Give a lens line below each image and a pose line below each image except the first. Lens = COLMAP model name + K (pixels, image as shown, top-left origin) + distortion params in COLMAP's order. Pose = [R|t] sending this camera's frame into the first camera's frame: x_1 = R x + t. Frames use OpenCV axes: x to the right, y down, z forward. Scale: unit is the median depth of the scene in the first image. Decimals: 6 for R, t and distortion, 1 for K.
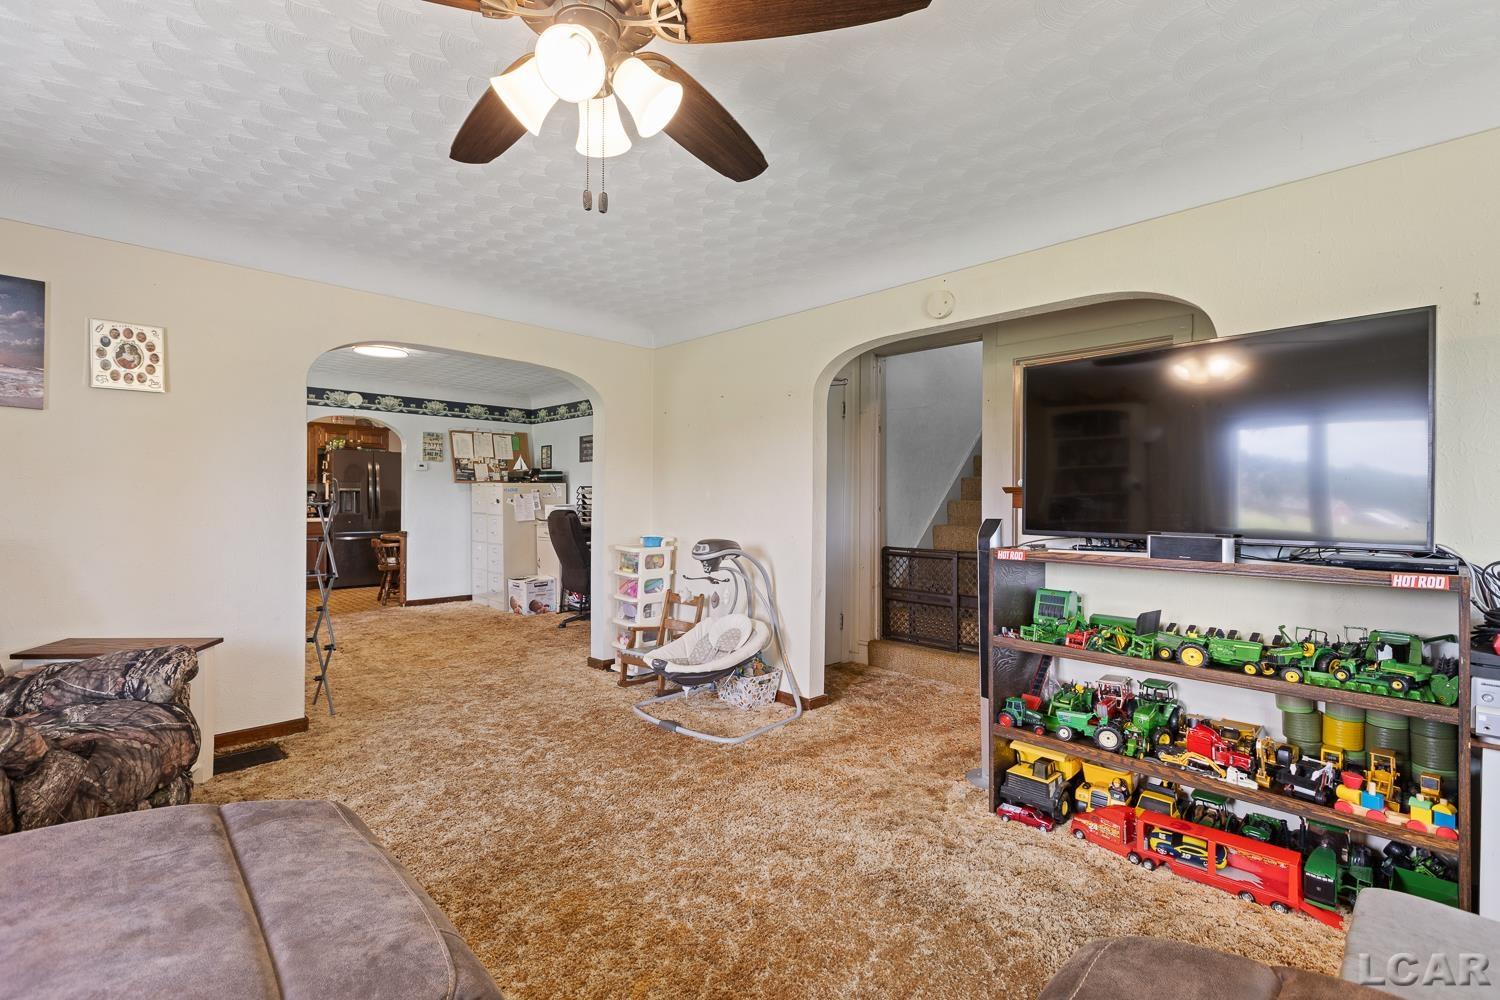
lens RADIAL K [[680.8, 0, 746.0], [0, 680.8, 506.4], [0, 0, 1]] dist [0.004597, 0.000444]
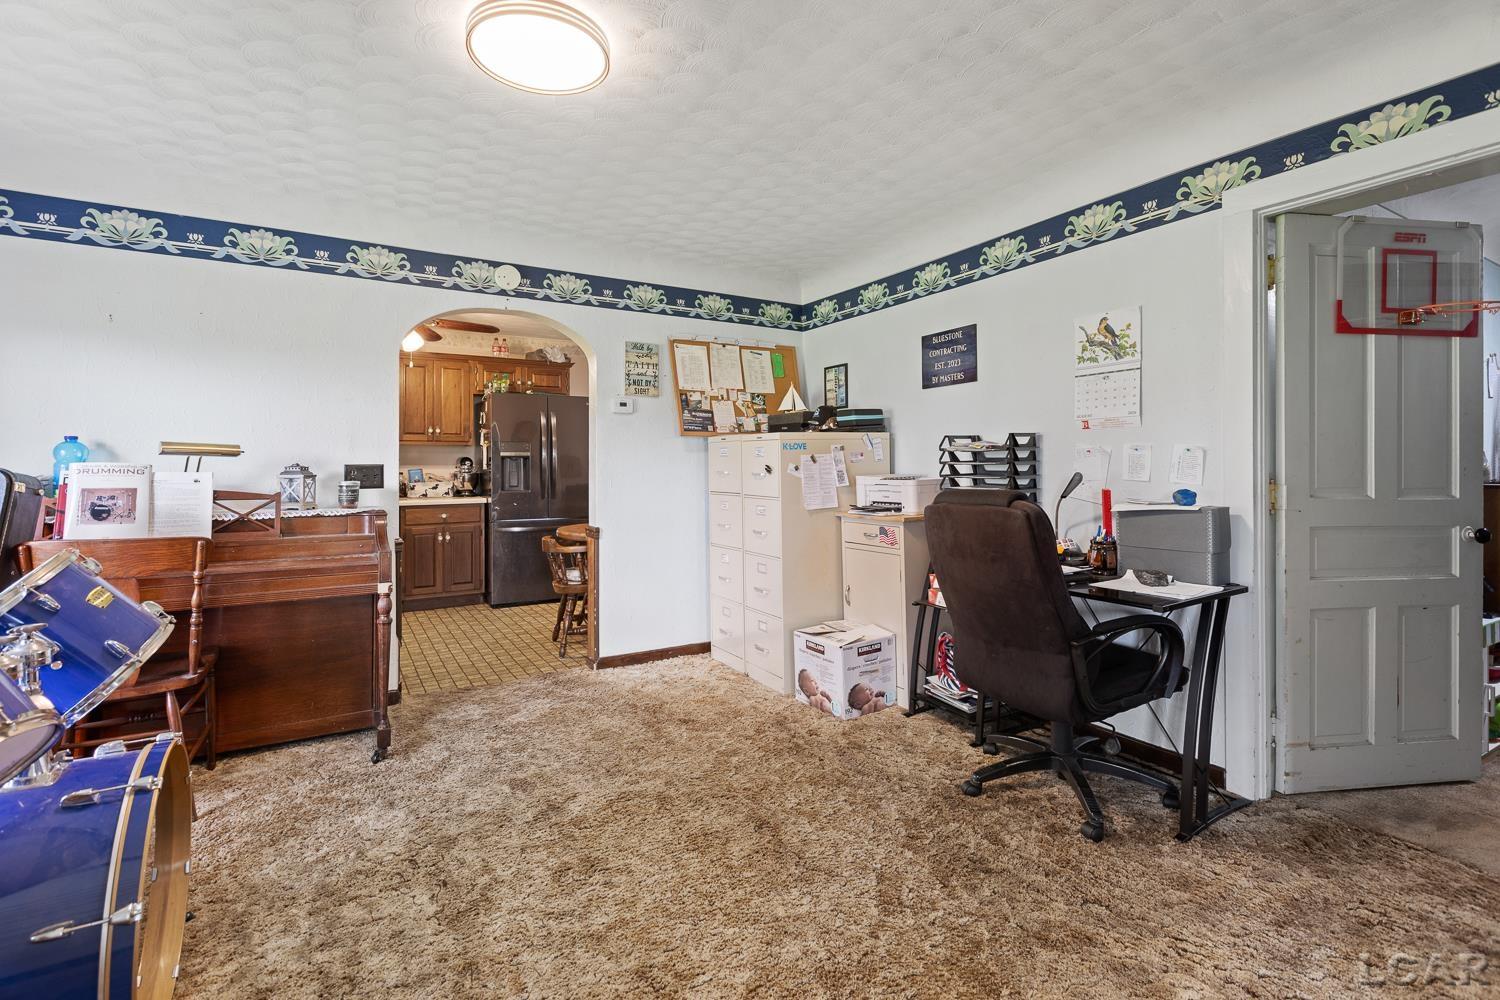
lens RADIAL K [[697.9, 0, 749.4], [0, 697.9, 475.3], [0, 0, 1]] dist [0.000236, 0.000194]
pose [[0.972450, -0.007050, -0.233003, -0.244315], [0.007124, 0.999974, -0.000525, -0.003036], [0.233001, -0.001149, 0.972476, 0.474472]]
